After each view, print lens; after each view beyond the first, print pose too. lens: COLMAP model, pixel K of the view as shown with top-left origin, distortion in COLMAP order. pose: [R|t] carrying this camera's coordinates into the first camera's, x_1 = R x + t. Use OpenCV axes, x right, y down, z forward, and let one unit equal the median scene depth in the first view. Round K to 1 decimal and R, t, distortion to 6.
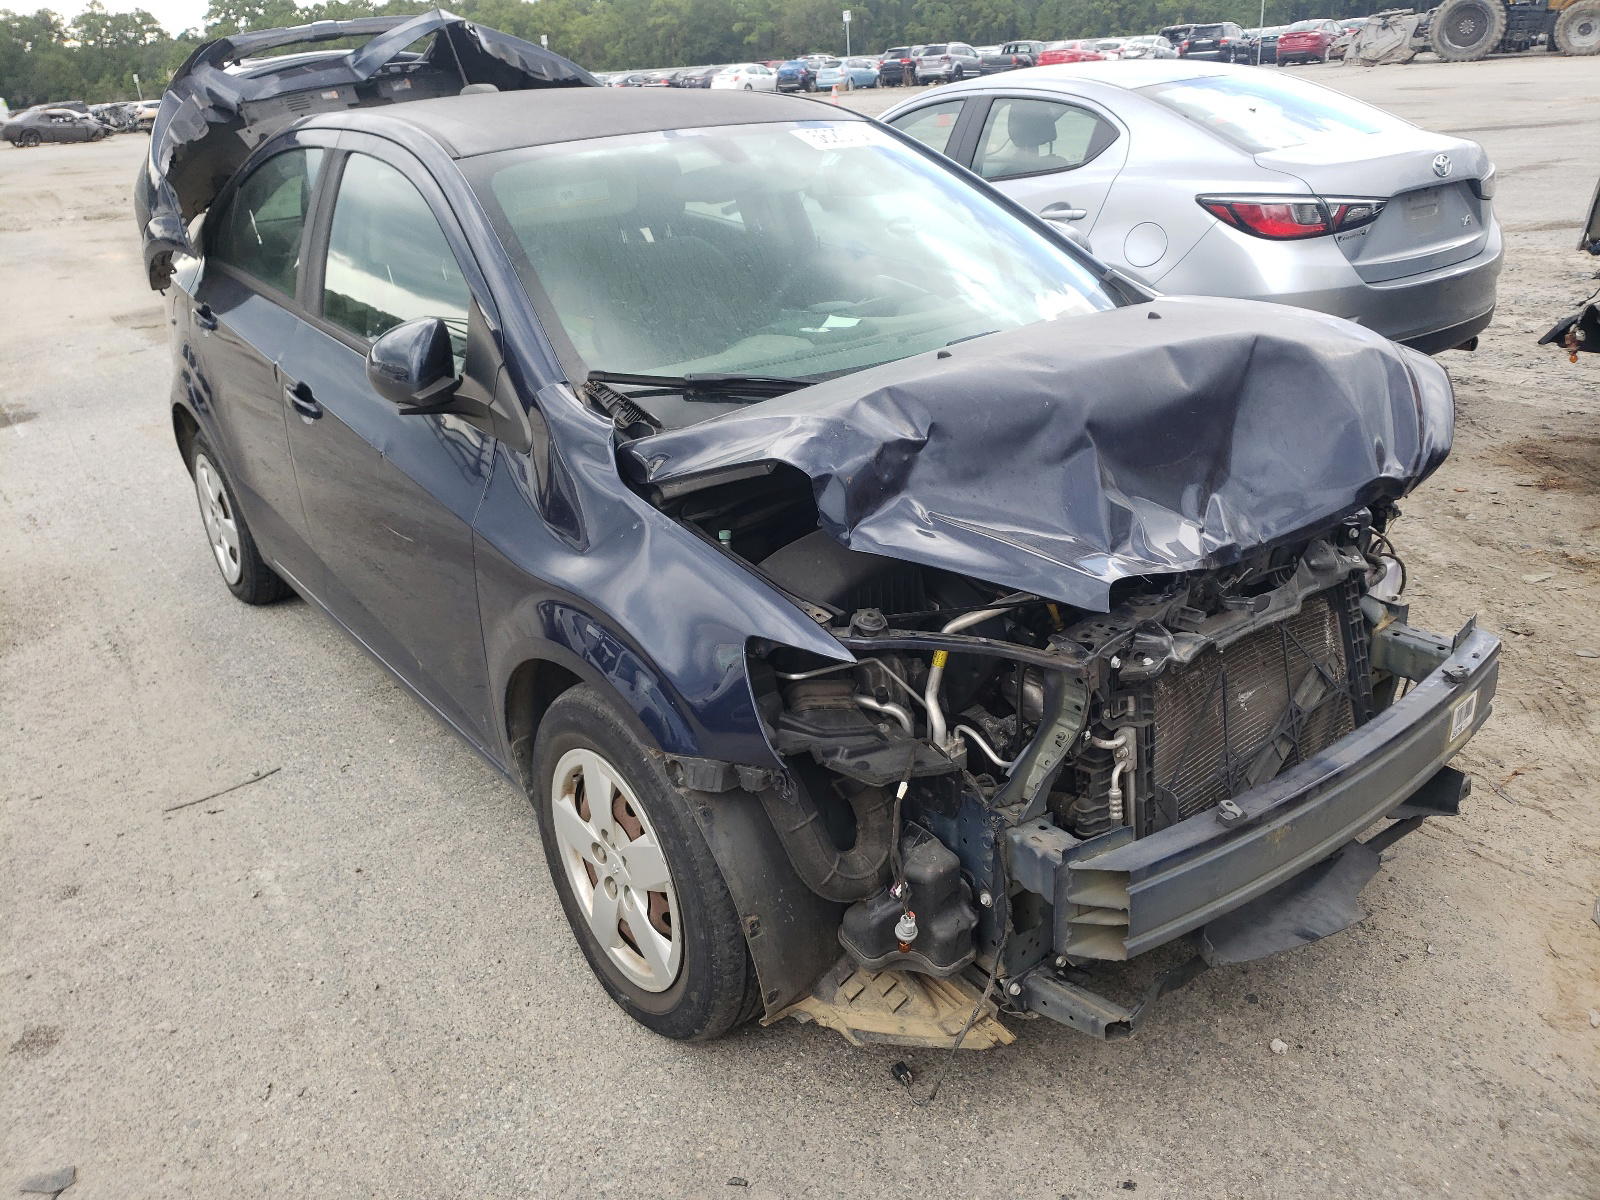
lens RADIAL K [[1188.5, 0, 800.0], [0, 1188.5, 600.0], [0, 0, 1]] dist [0.021179, -0.009265]
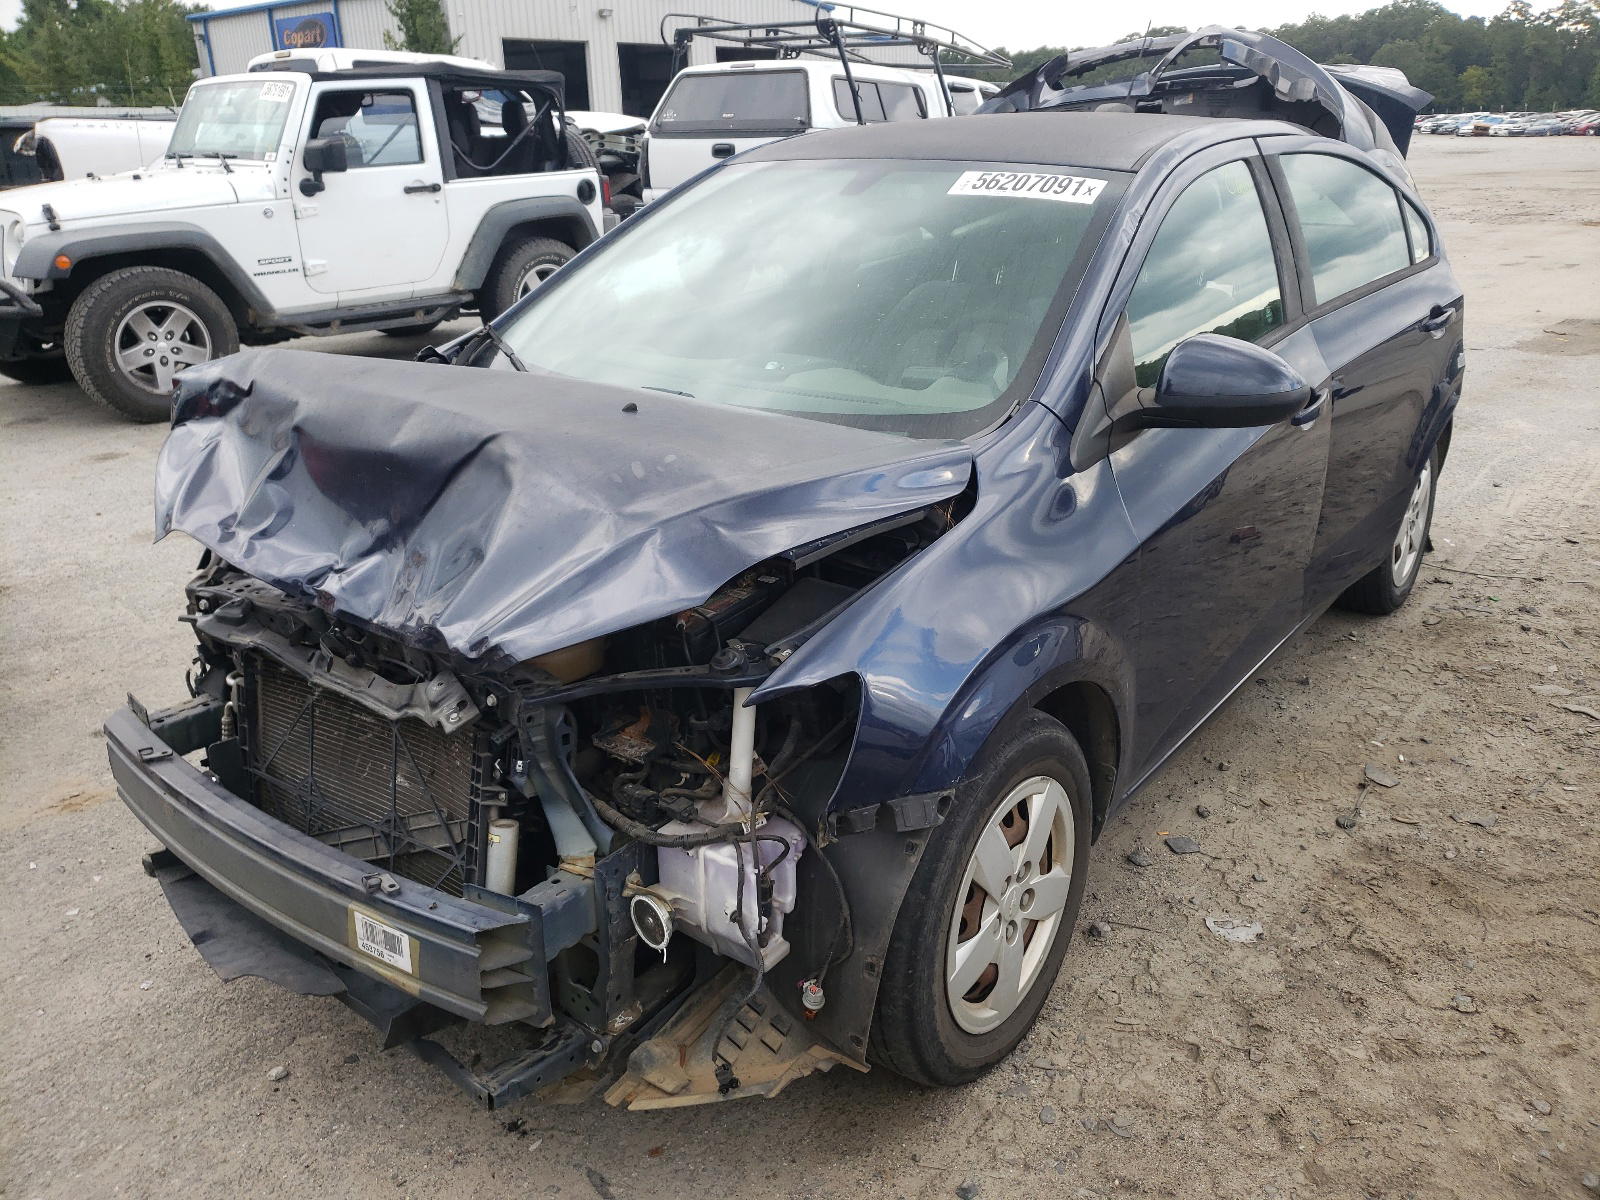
lens RADIAL K [[1207.7, 0, 802.2], [0, 1207.7, 583.6], [0, 0, 1]] dist [0.002690, -0.005040]
pose [[0.306868, 0.390076, -0.868143, 1.444419], [-0.385608, 0.884890, 0.261298, -0.502050], [0.870137, 0.254579, 0.421960, 0.962695]]
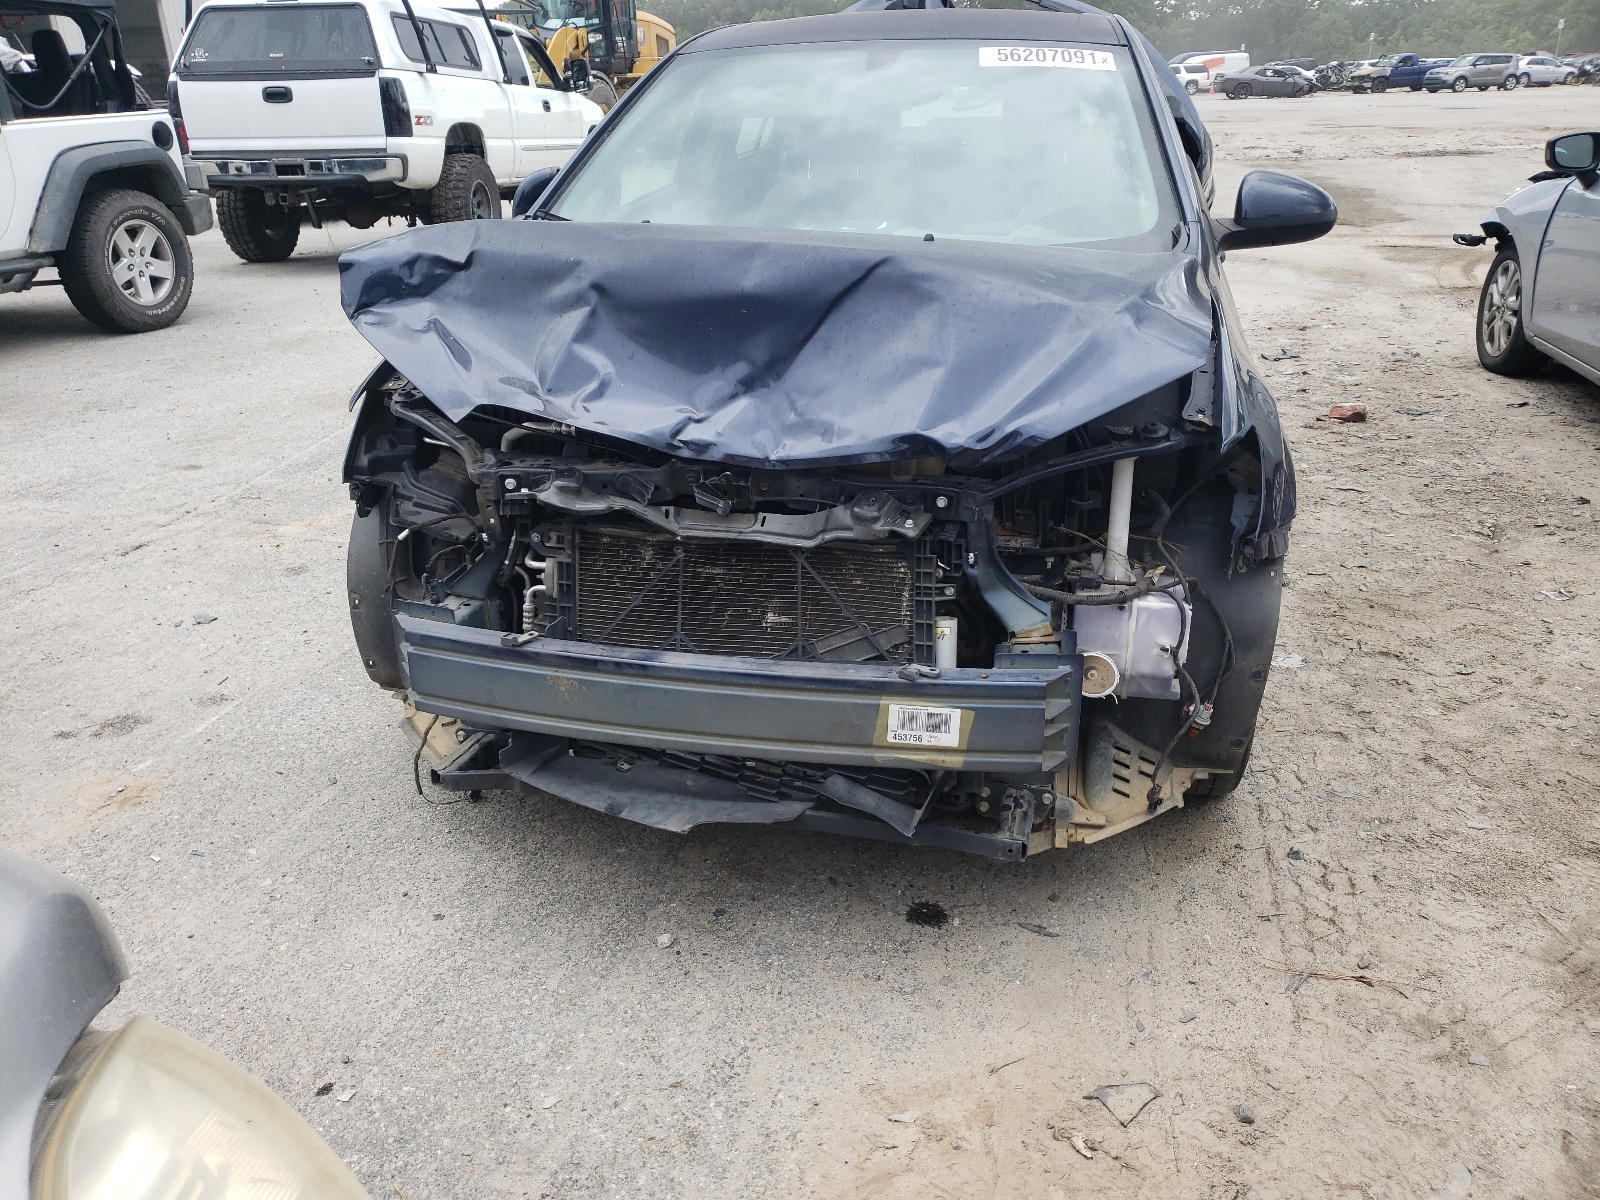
lens RADIAL K [[1188.5, 0, 800.0], [0, 1188.5, 600.0], [0, 0, 1]] dist [0.021179, -0.009265]
pose [[0.662604, 0.346633, -0.663928, 1.194144], [-0.322385, 0.932132, 0.164919, -0.117077], [0.676035, 0.104765, 0.729384, 0.344589]]
